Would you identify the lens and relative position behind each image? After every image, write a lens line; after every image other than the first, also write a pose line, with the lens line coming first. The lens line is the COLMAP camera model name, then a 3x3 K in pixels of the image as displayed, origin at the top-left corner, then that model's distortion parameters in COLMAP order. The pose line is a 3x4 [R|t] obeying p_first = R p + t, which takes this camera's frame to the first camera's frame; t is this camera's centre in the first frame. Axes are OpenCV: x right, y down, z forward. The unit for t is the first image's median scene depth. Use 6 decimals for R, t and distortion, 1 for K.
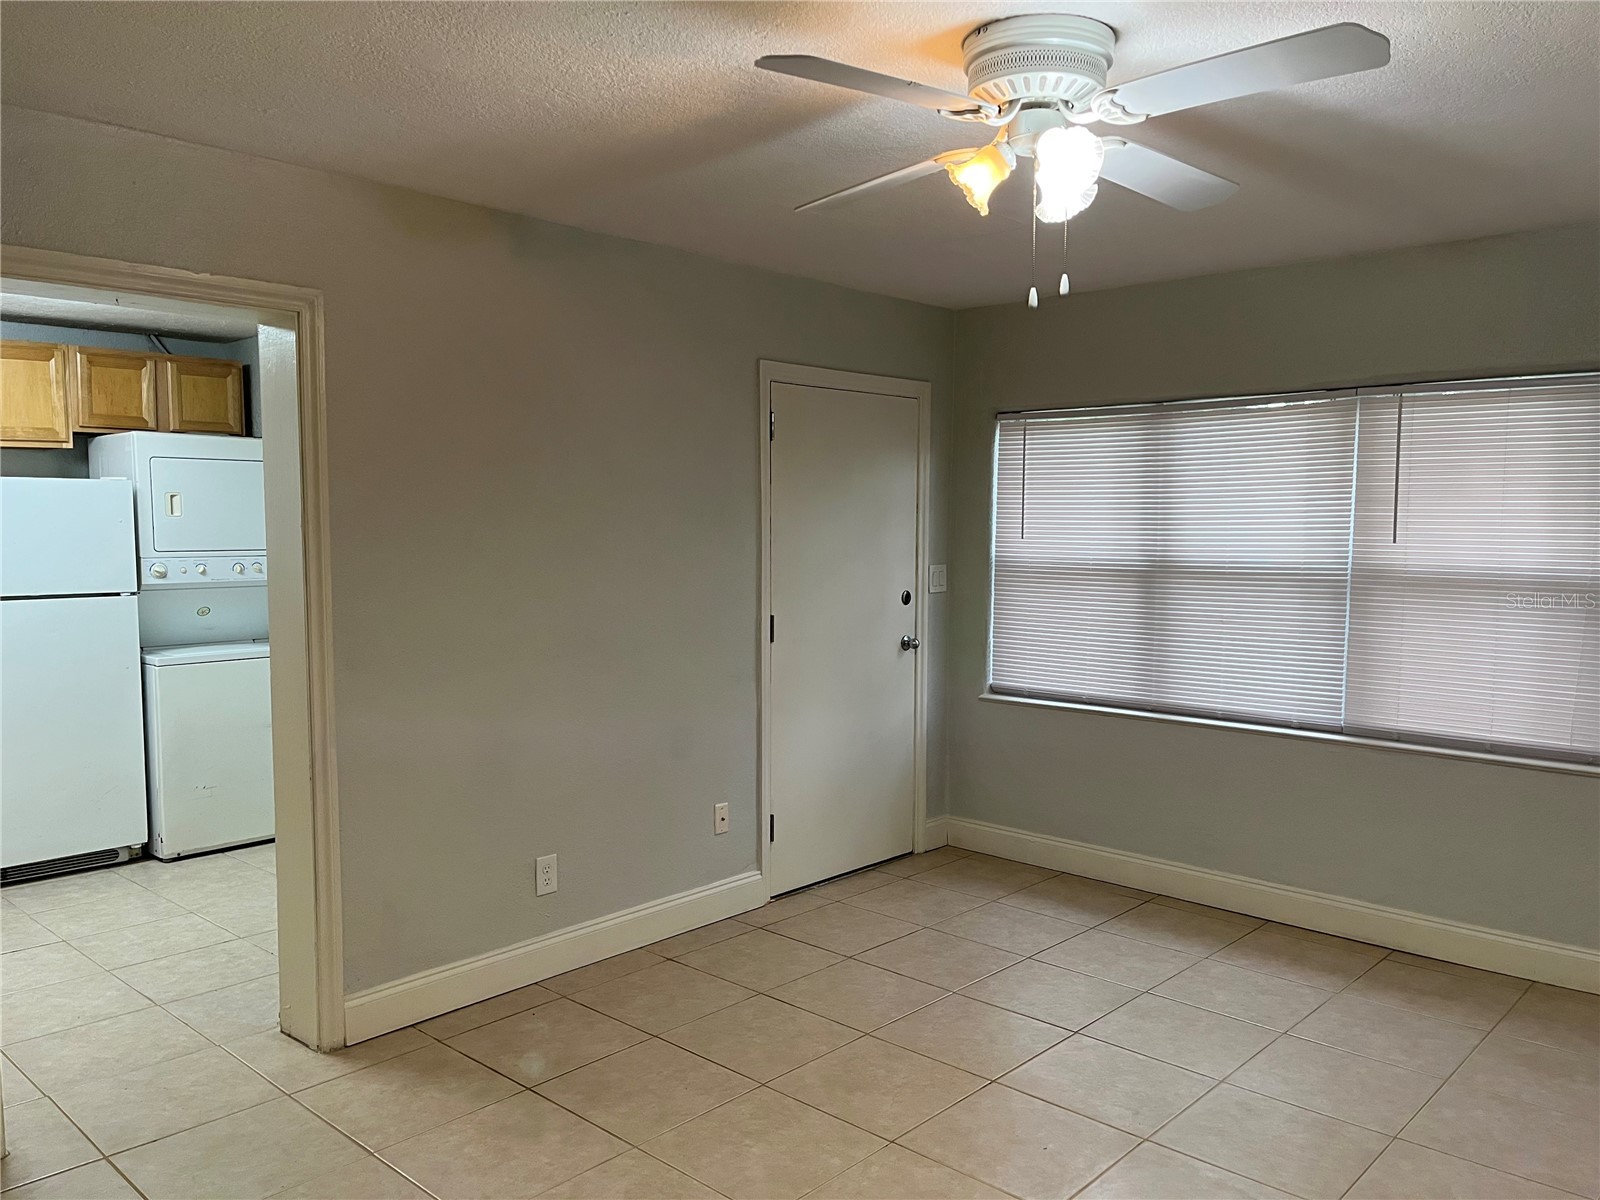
lens RADIAL K [[1218.0, 0, 798.9], [0, 1218.0, 612.5], [0, 0, 1]] dist [0.063711, -0.075868]
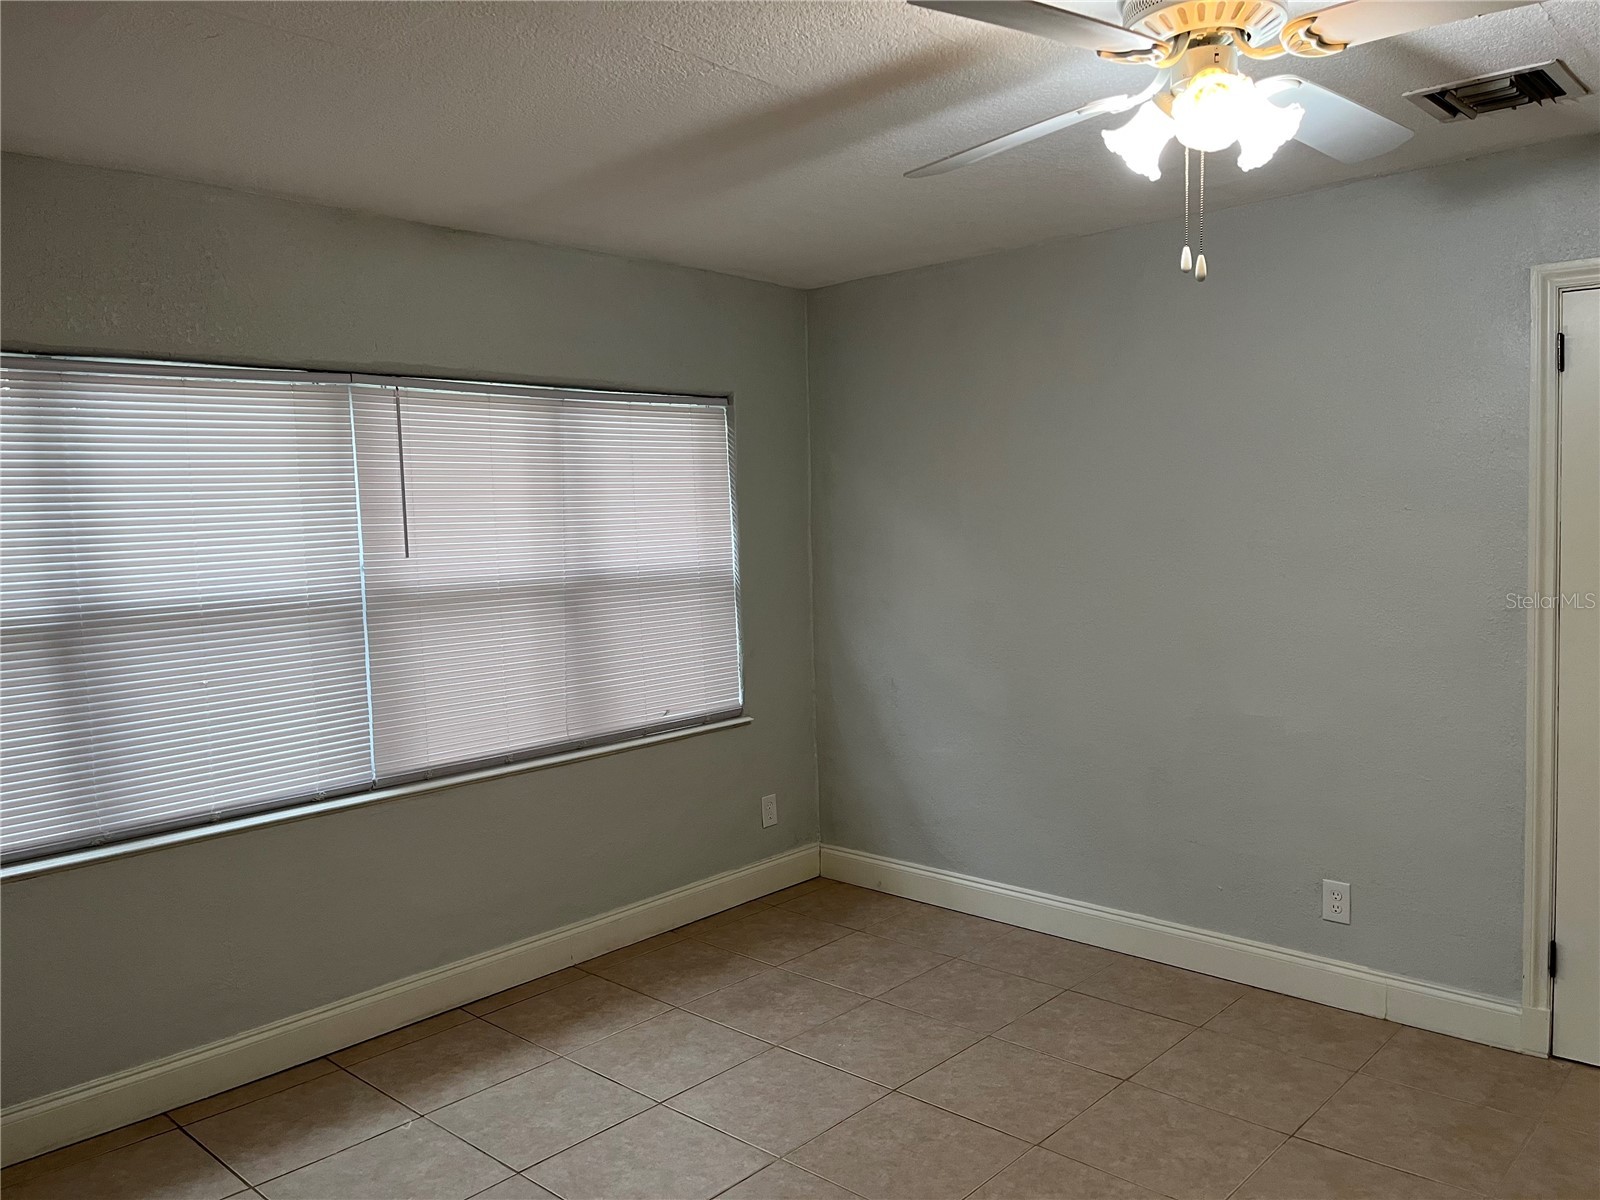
lens RADIAL K [[1215.6, 0, 794.2], [0, 1215.6, 614.9], [0, 0, 1]] dist [0.091880, -0.126528]
pose [[-0.000062, -0.093012, 0.995665, -0.384837], [0.103116, 0.990357, 0.092523, -0.068043], [-0.994669, 0.102675, 0.009530, 0.719019]]
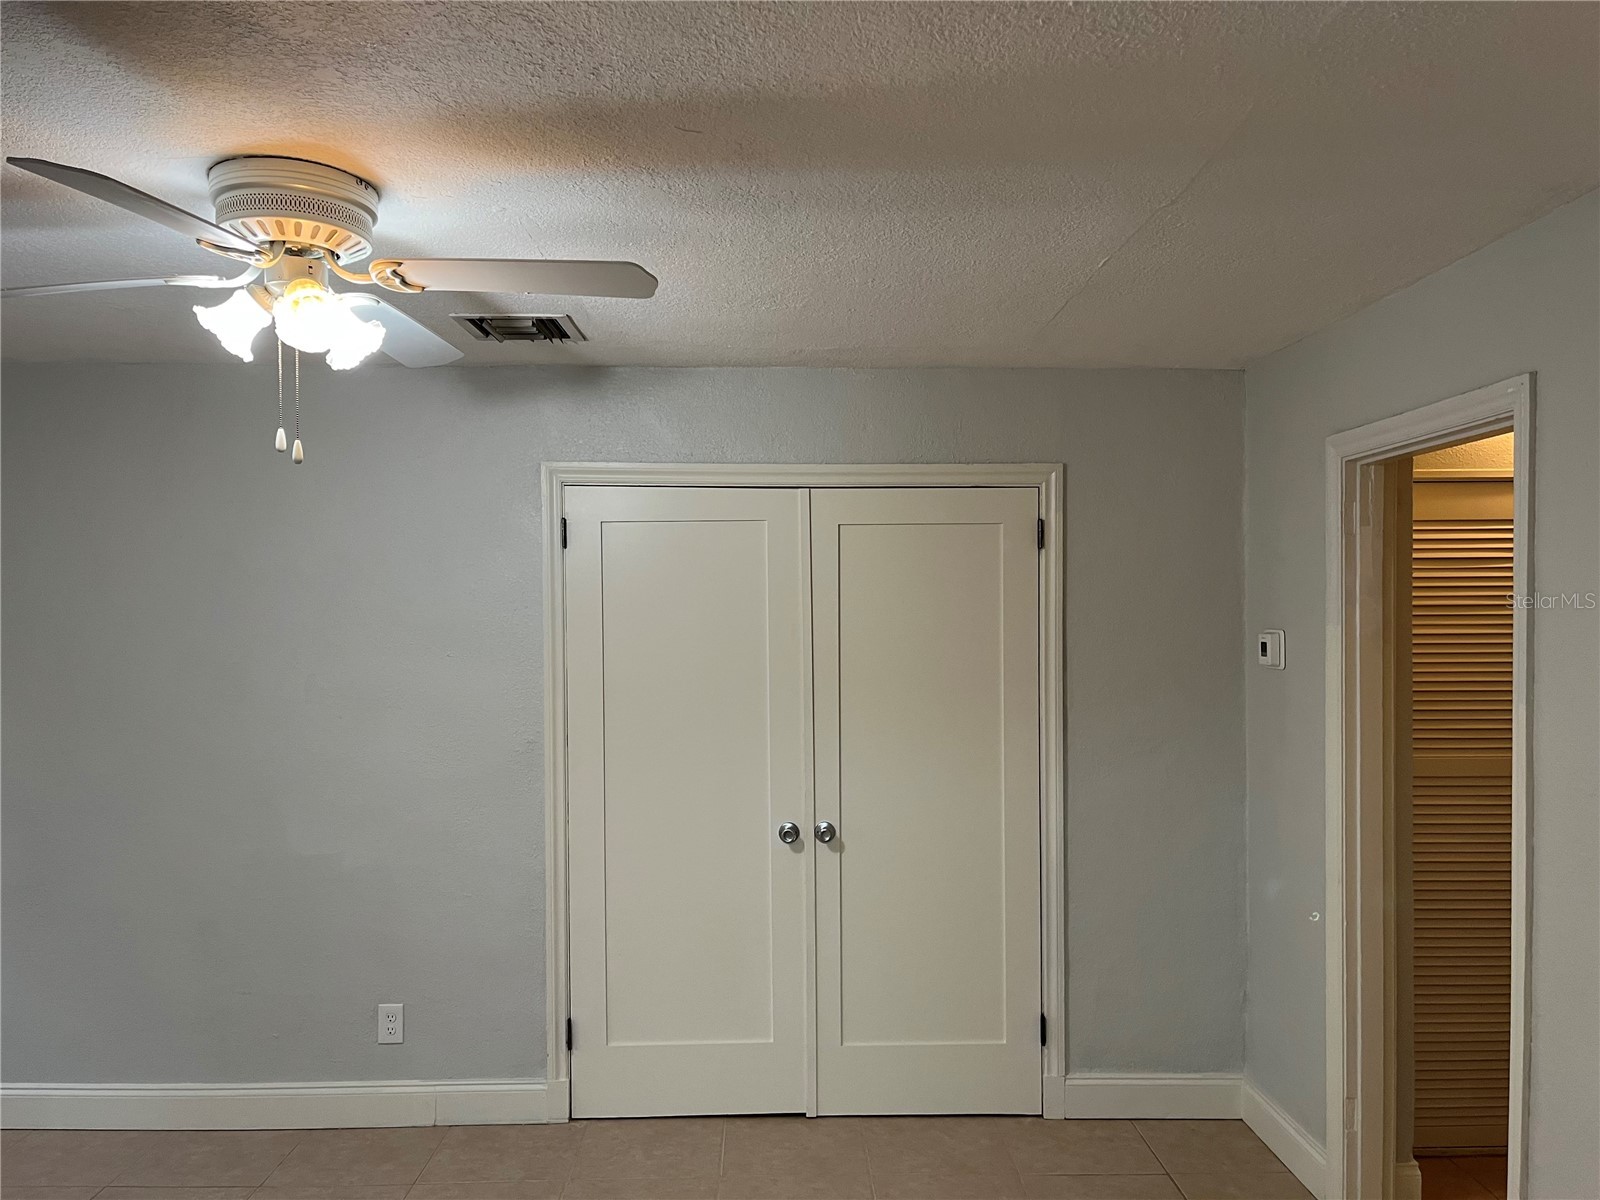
lens RADIAL K [[1230.8, 0, 821.5], [0, 1230.8, 610.0], [0, 0, 1]] dist [0.031210, 0.001962]
pose [[-0.704914, -0.004655, 0.709277, -0.421960], [0.050398, 0.997122, 0.056632, -0.092852], [-0.707500, 0.075667, -0.702651, 0.767940]]
